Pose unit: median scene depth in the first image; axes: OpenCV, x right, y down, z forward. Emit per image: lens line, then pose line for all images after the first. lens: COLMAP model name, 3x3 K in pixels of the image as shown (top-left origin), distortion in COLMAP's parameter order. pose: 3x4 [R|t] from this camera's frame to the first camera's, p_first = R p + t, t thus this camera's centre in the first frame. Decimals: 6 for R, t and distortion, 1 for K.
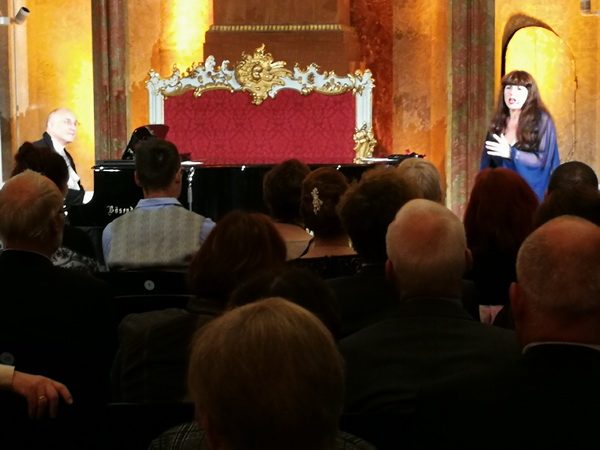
lens RADIAL K [[1709.7, 0, 296.8], [0, 1709.7, 227.9], [0, 0, 1]] dist [0.270436, 0.000000]
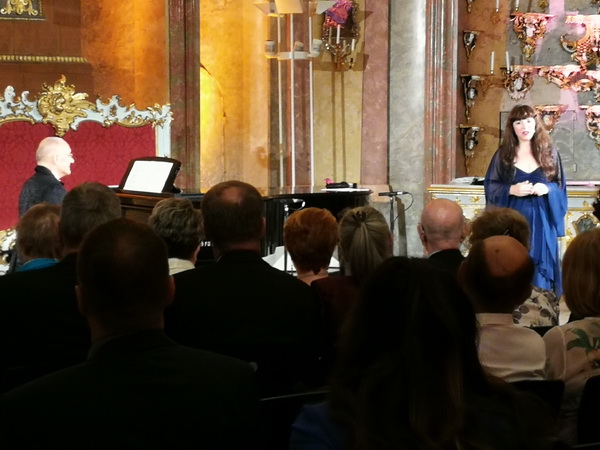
lens RADIAL K [[1709.7, 0, 298.5], [0, 1709.7, 224.9], [0, 0, 1]] dist [0.270436, 0.000000]
pose [[0.778215, -0.033070, 0.627127, -0.534026], [0.047277, 0.998864, -0.005994, -0.009204], [-0.626216, 0.034313, 0.778894, 0.149342]]
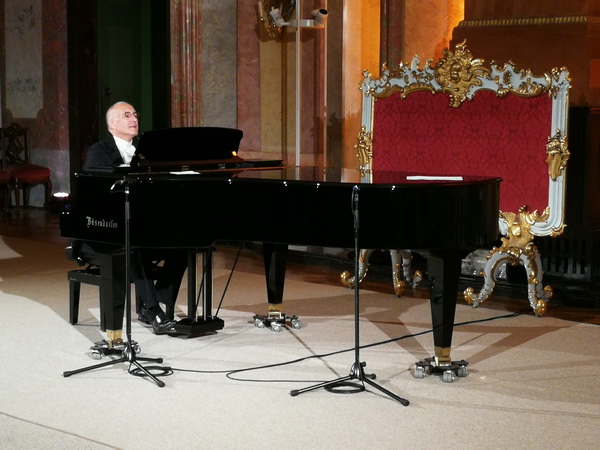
lens RADIAL K [[1309.4, 0, 305.5], [0, 1309.4, 221.2], [0, 0, 1]] dist [0.169247, 0.000000]
pose [[0.849276, 0.061040, -0.524409, 0.271954], [-0.052858, 0.998134, 0.030576, -0.029589], [0.525297, 0.001752, 0.850917, 0.376284]]
